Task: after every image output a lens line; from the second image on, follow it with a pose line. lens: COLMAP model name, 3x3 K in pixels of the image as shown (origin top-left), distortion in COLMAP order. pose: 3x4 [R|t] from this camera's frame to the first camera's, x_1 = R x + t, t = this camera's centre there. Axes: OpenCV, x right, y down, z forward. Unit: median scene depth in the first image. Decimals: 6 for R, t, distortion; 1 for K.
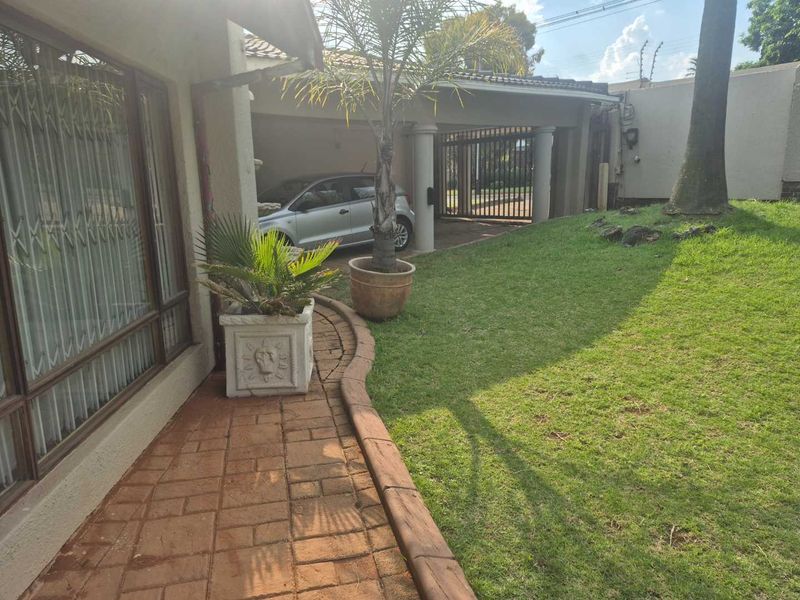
lens RADIAL K [[541.7, 0, 402.0], [0, 541.7, 300.9], [0, 0, 1]] dist [0.059558, -0.055444]
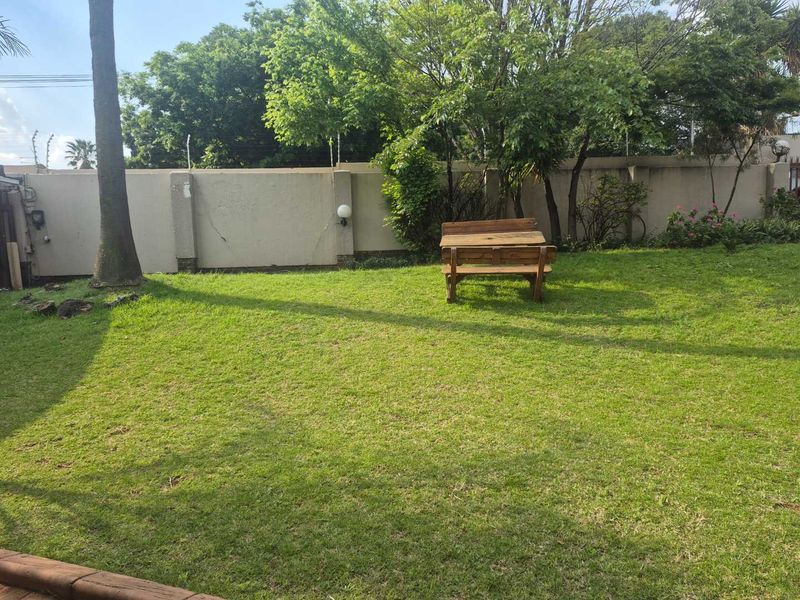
lens RADIAL K [[541.7, 0, 402.0], [0, 541.7, 300.9], [0, 0, 1]] dist [0.059558, -0.055444]
pose [[0.544356, -0.082445, 0.834793, -0.132321], [0.197101, 0.979869, -0.031755, 0.033729], [-0.815370, 0.181824, 0.549647, -0.155603]]
